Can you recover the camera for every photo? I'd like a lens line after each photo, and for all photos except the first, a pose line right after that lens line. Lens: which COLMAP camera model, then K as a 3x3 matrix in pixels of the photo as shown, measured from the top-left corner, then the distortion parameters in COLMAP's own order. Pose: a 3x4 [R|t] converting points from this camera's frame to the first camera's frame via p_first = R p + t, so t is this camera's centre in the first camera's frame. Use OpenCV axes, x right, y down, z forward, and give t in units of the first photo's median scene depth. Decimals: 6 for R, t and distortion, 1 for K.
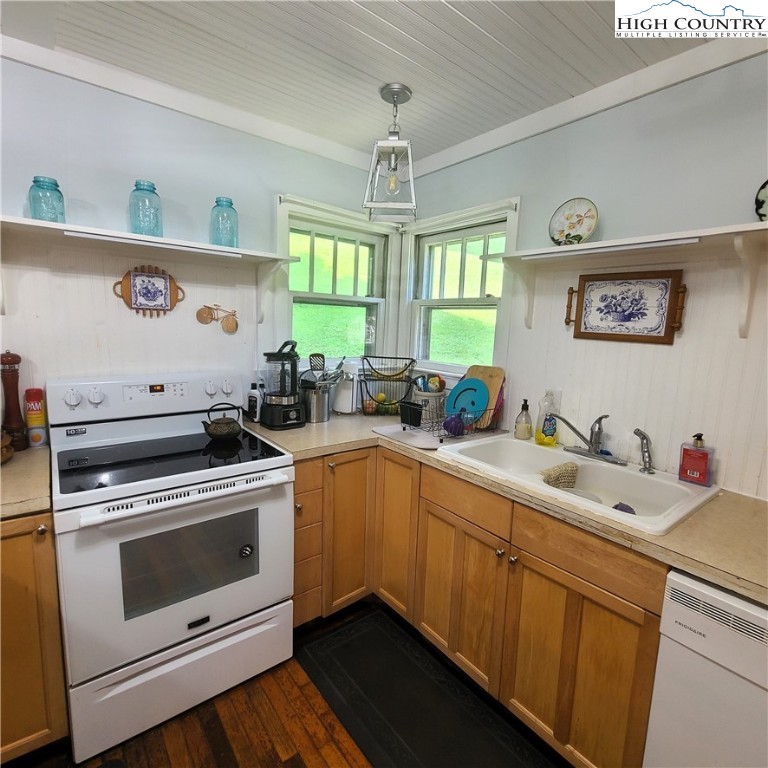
lens RADIAL K [[422.0, 0, 387.3], [0, 422.0, 384.1], [0, 0, 1]] dist [-0.006937, 0.001063]
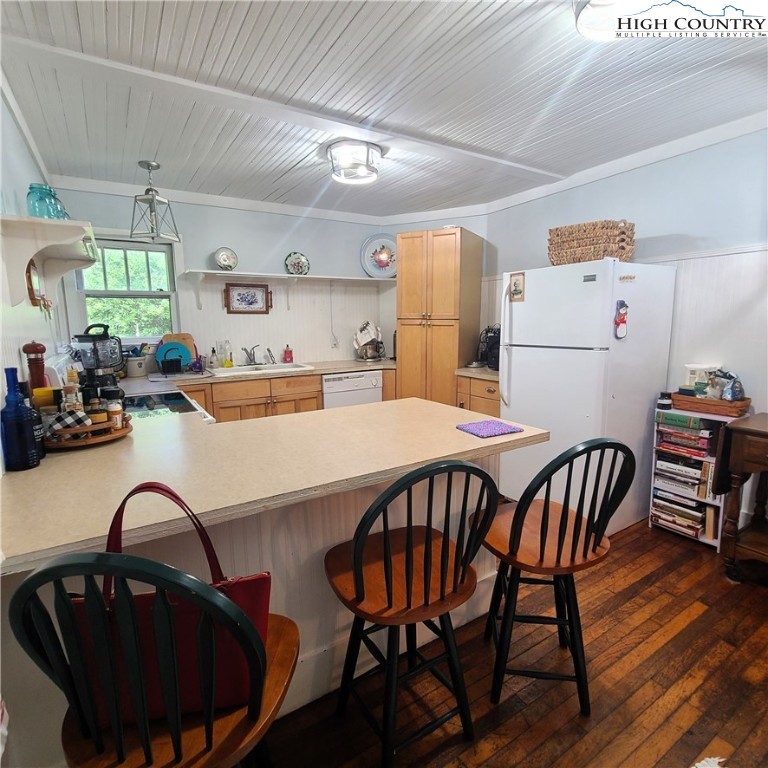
lens RADIAL K [[422.0, 0, 383.1], [0, 422.0, 385.5], [0, 0, 1]] dist [-0.006937, 0.001063]
pose [[0.123897, -0.199316, 0.972071, -1.549249], [0.151729, 0.971905, 0.179943, -0.021023], [-0.980626, 0.125197, 0.150658, -0.020647]]
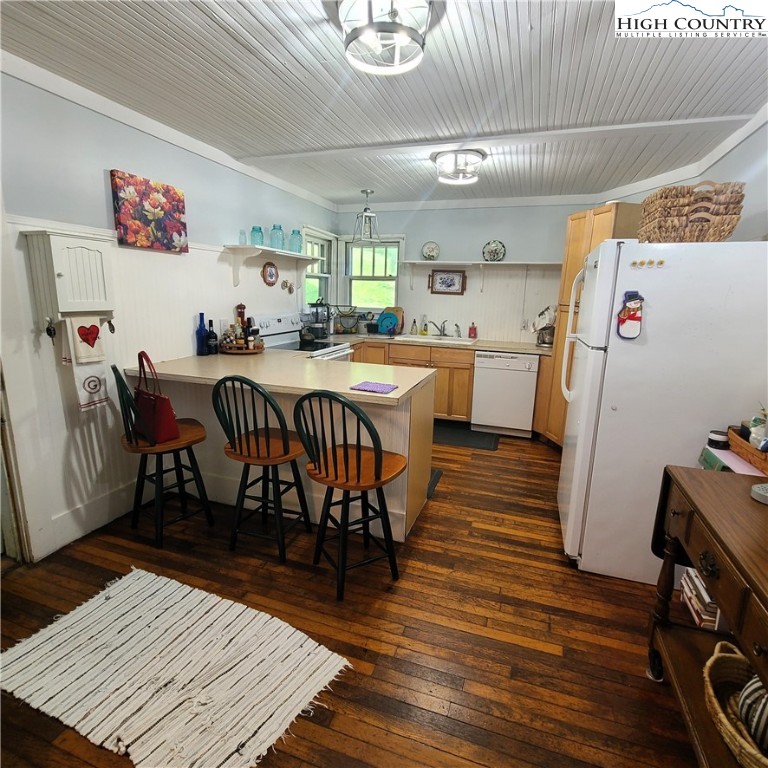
lens RADIAL K [[422.0, 0, 389.1], [0, 422.0, 384.7], [0, 0, 1]] dist [-0.006937, 0.001063]
pose [[0.841618, -0.129175, 0.524398, -1.240409], [0.078461, 0.989918, 0.117923, 0.124394], [-0.534344, -0.058101, 0.843268, -1.127352]]
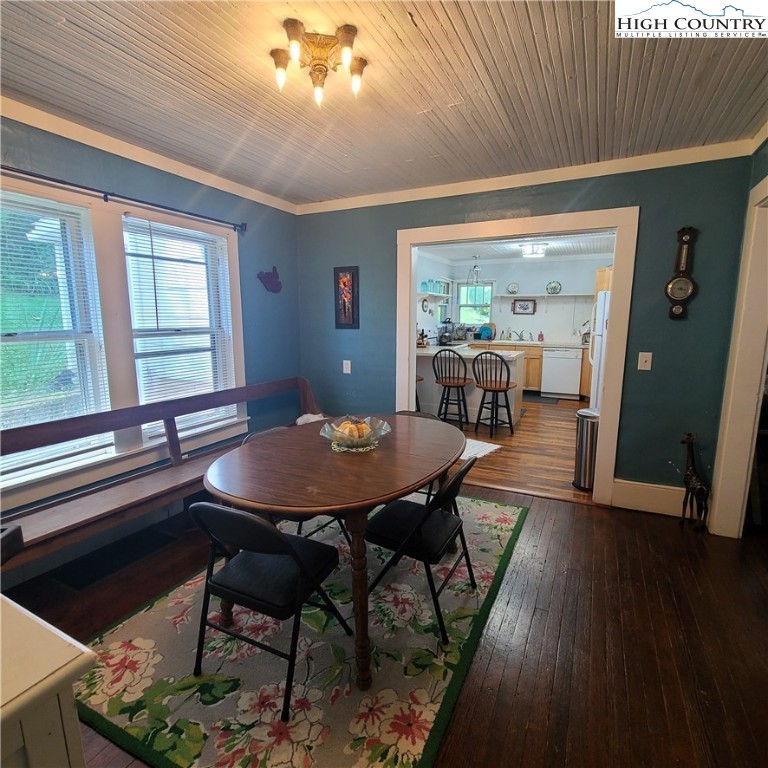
lens RADIAL K [[422.0, 0, 390.3], [0, 422.0, 382.7], [0, 0, 1]] dist [-0.006937, 0.001063]
pose [[0.903889, -0.102185, 0.415383, -2.507628], [0.088184, 0.994703, 0.052807, 0.242967], [-0.418579, -0.011102, 0.908113, -2.343882]]
